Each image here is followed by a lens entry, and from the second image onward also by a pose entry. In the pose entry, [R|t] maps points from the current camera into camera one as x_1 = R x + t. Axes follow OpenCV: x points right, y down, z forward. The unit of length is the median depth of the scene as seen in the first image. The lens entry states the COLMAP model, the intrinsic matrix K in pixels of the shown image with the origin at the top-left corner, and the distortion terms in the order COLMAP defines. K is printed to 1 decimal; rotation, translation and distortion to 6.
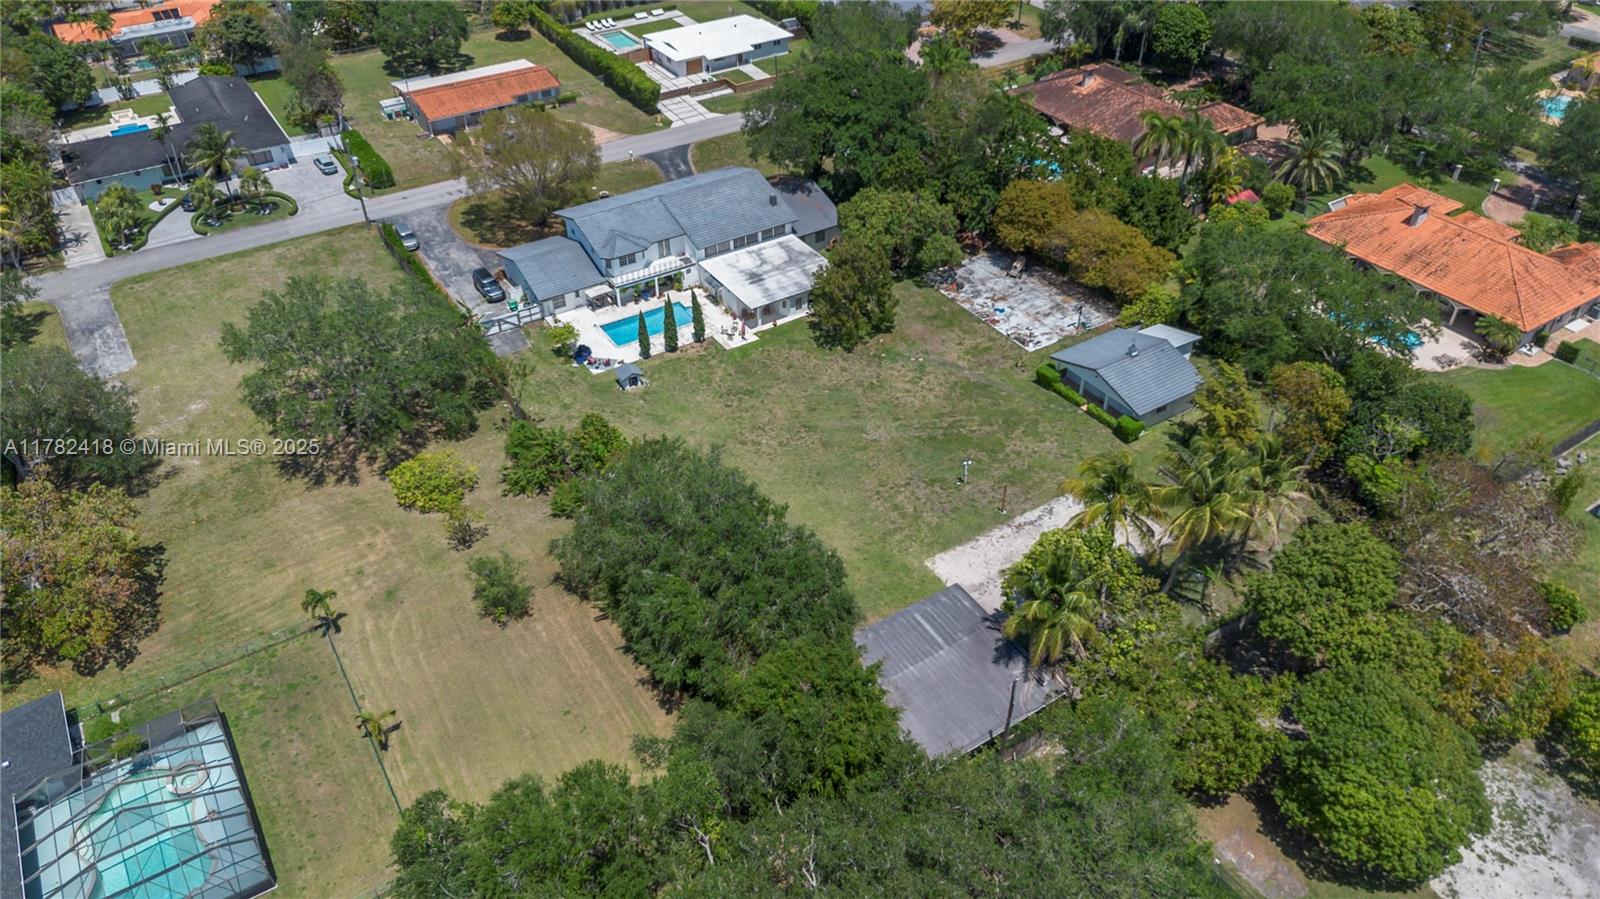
lens RADIAL K [[1085.2, 0, 773.9], [0, 1085.2, 450.2], [0, 0, 1]] dist [0.004356, -0.048169]
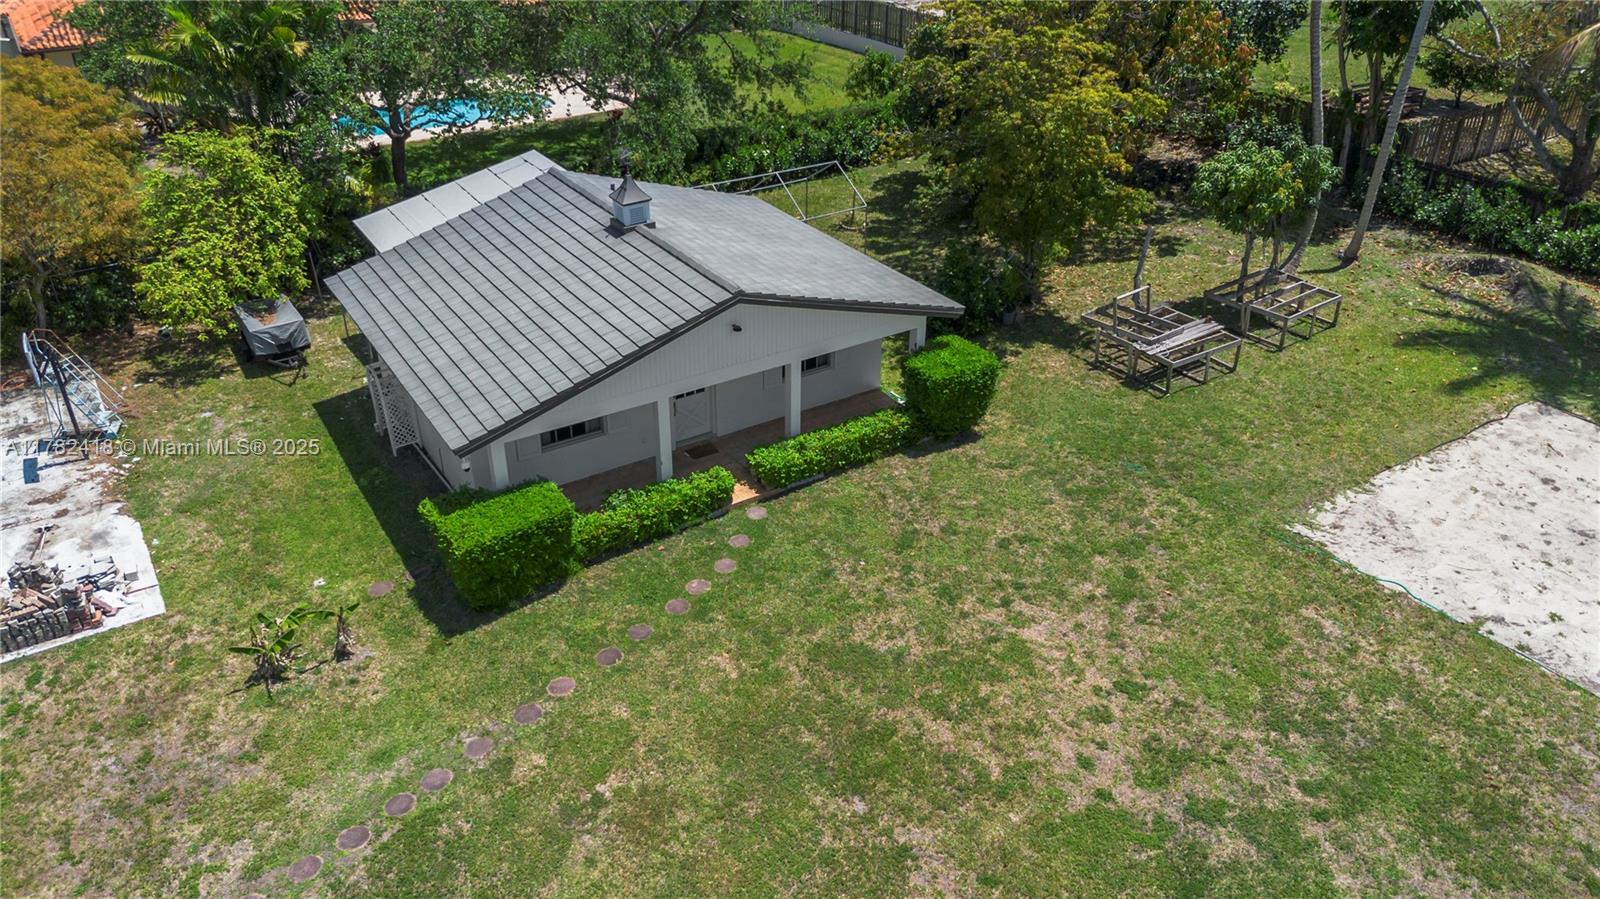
lens RADIAL K [[1153.9, 0, 774.0], [0, 1153.9, 402.3], [0, 0, 1]] dist [0.003108, -0.001083]
pose [[0.000027, -0.466625, 0.884455, 0.073338], [0.625188, 0.690302, 0.364174, -0.112233], [-0.780474, 0.552941, 0.291747, 0.771475]]
